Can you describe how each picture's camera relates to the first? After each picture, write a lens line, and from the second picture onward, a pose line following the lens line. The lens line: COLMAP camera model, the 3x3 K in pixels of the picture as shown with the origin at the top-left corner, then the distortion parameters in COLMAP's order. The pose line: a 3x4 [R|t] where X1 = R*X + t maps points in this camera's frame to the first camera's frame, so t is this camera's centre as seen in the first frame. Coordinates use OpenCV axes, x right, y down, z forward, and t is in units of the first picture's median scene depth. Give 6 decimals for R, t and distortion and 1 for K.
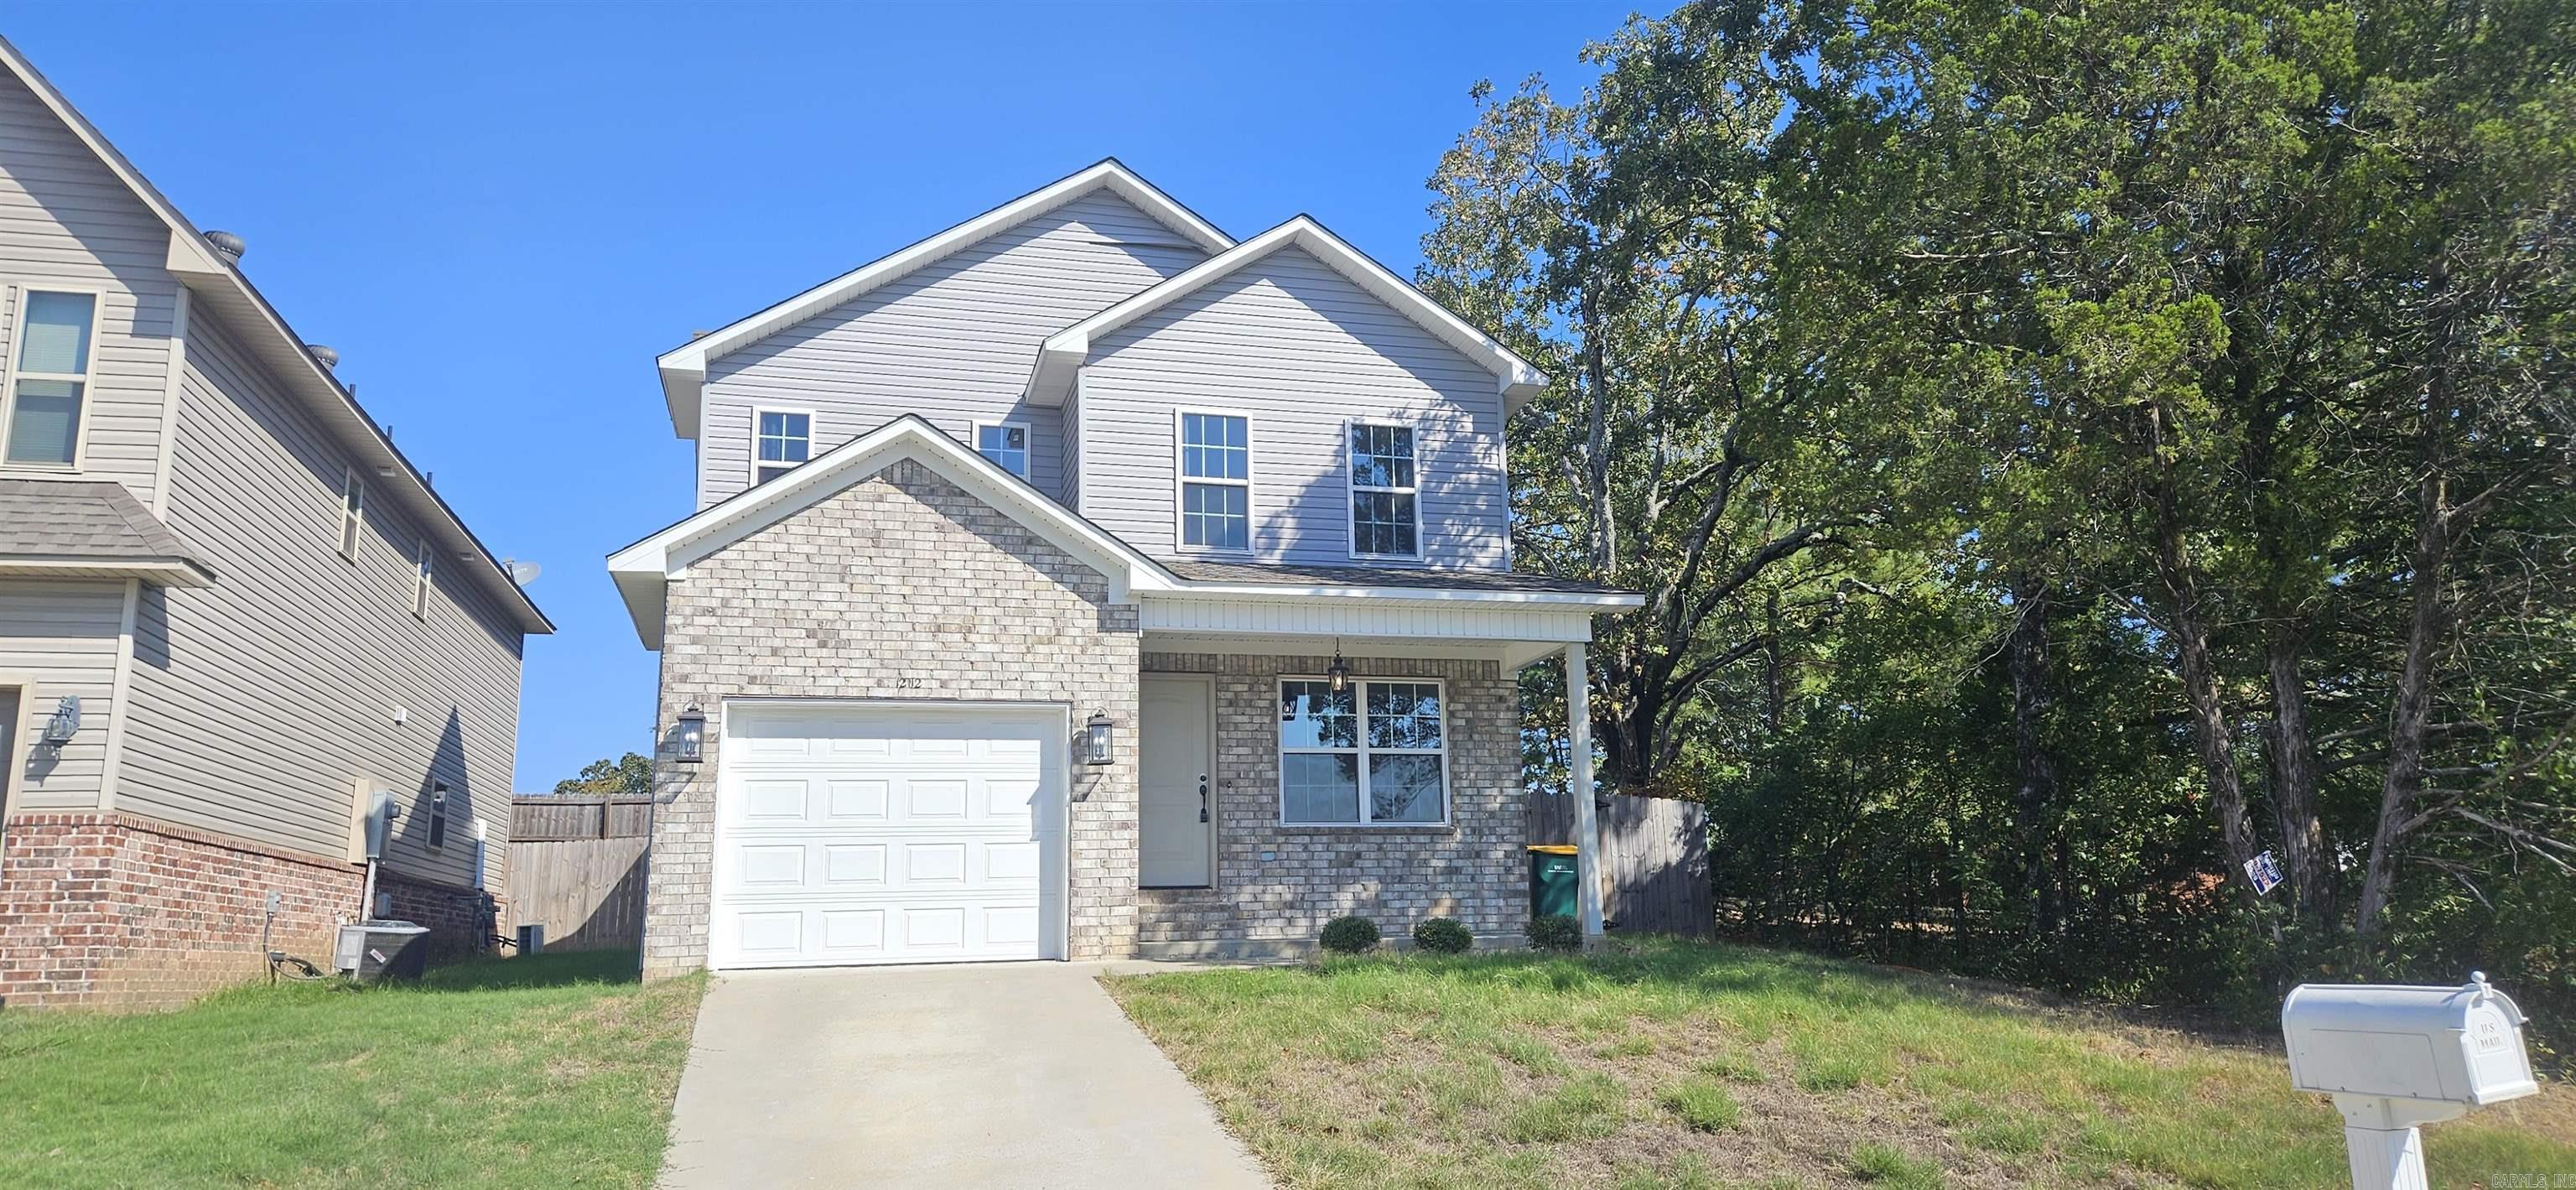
lens RADIAL K [[1799.1, 0, 1288.0], [0, 1799.1, 595.0], [0, 0, 1]] dist [0.079197, -0.087443]
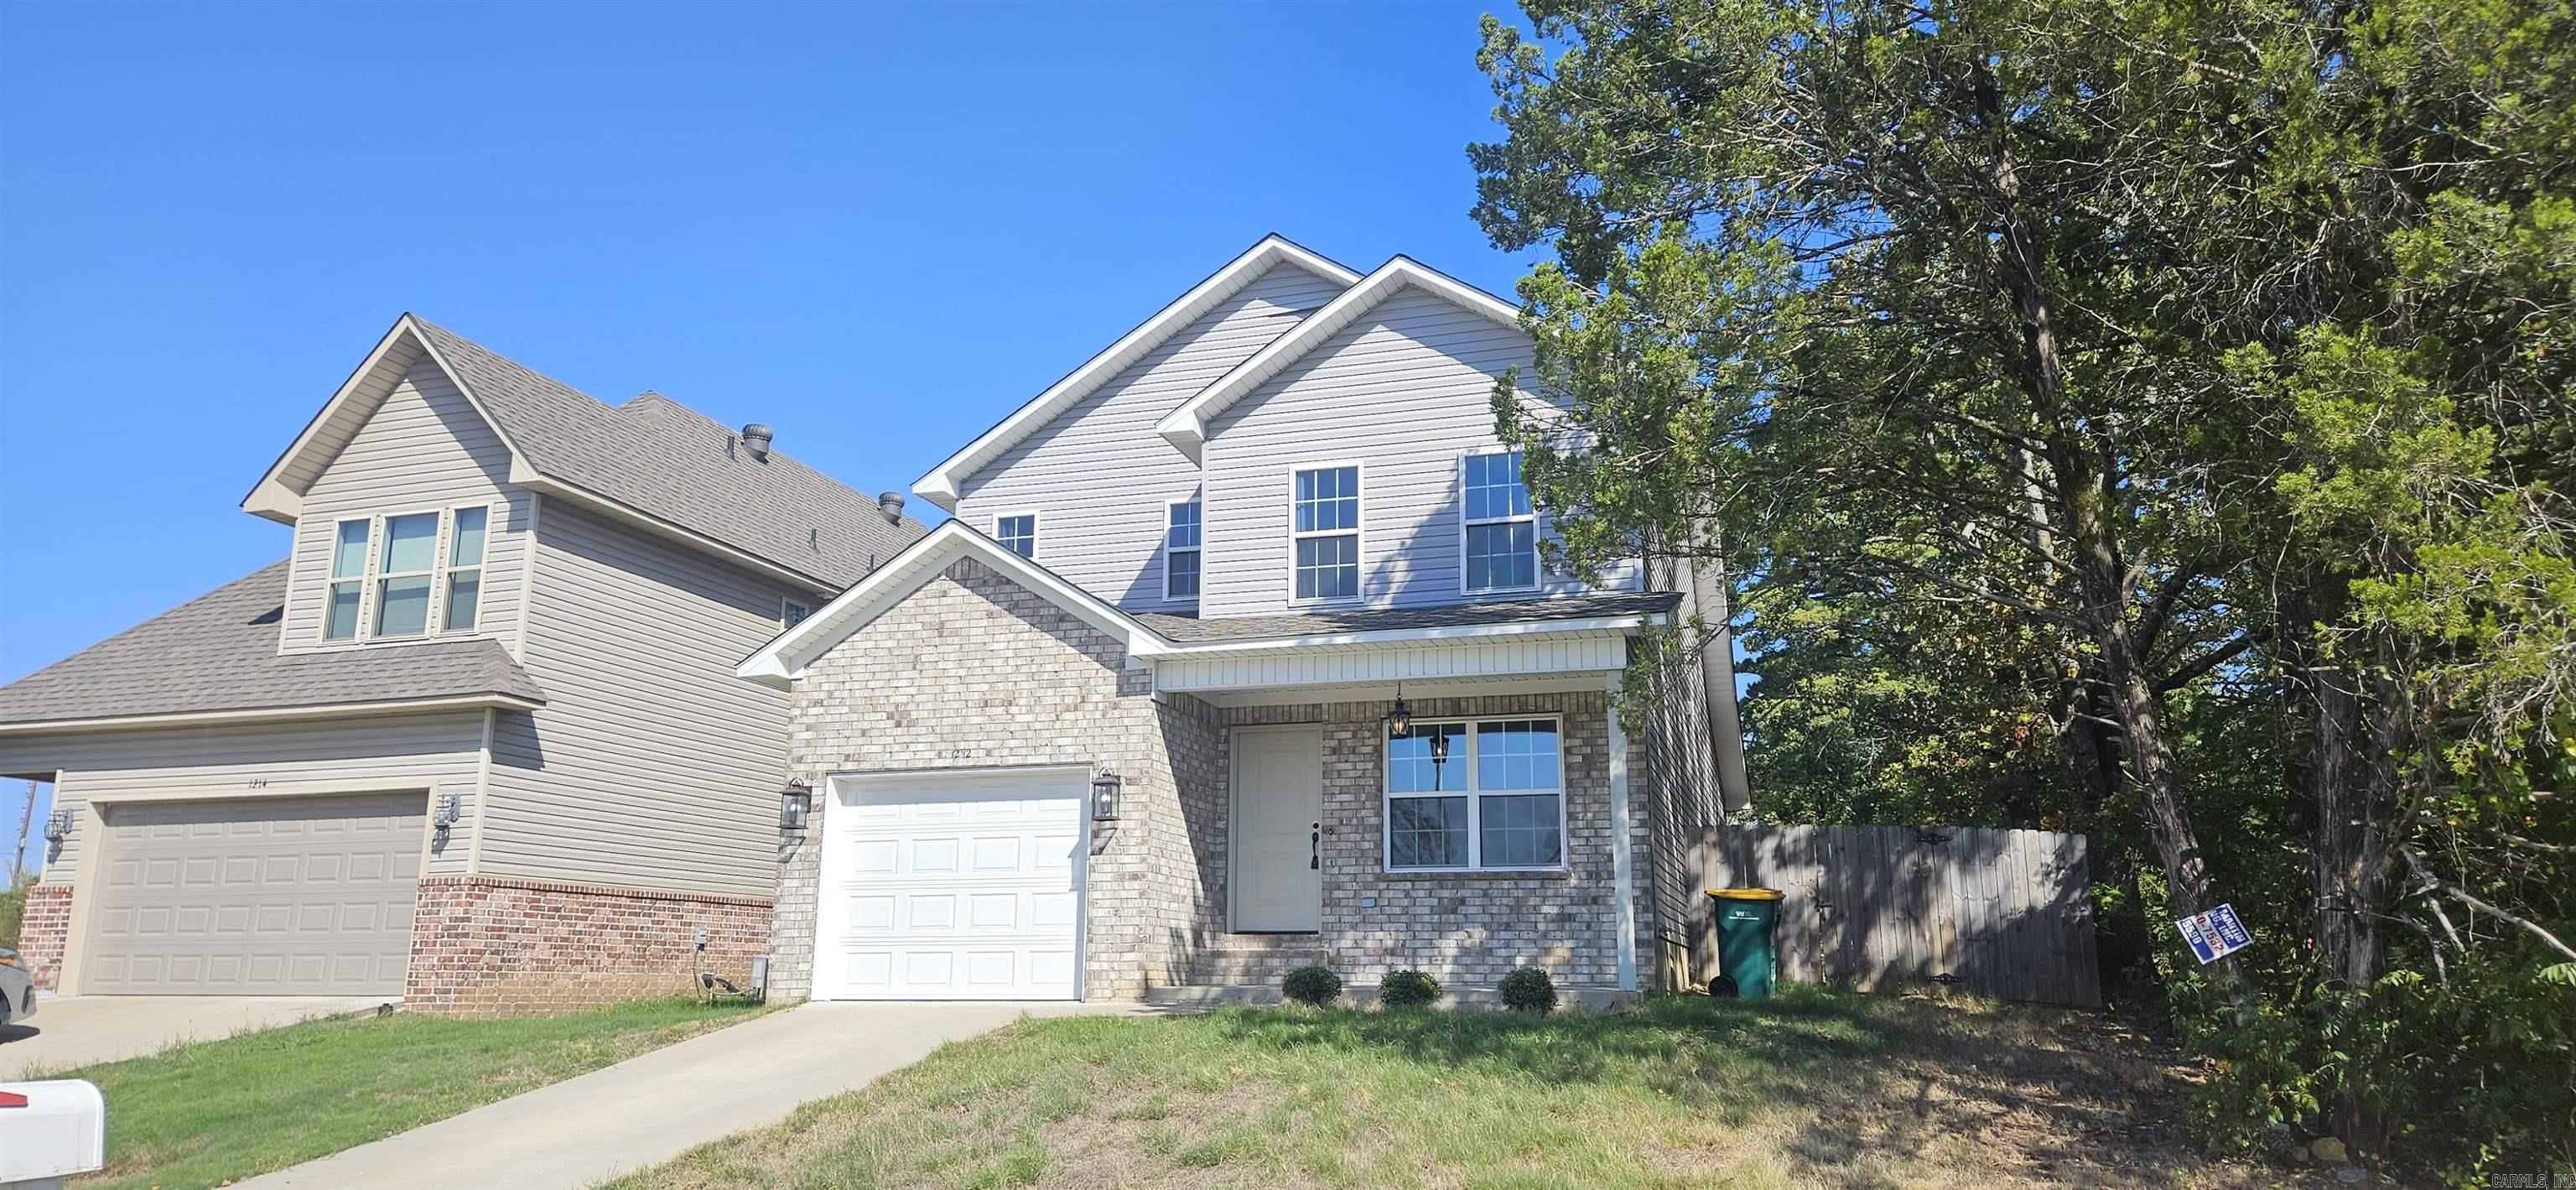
lens RADIAL K [[1799.1, 0, 1288.0], [0, 1799.1, 595.0], [0, 0, 1]] dist [0.079197, -0.087443]
pose [[0.827996, -0.092586, -0.553037, 0.584148], [0.086606, 0.995555, -0.037006, 0.008746], [0.554005, -0.017255, 0.832334, 0.159121]]
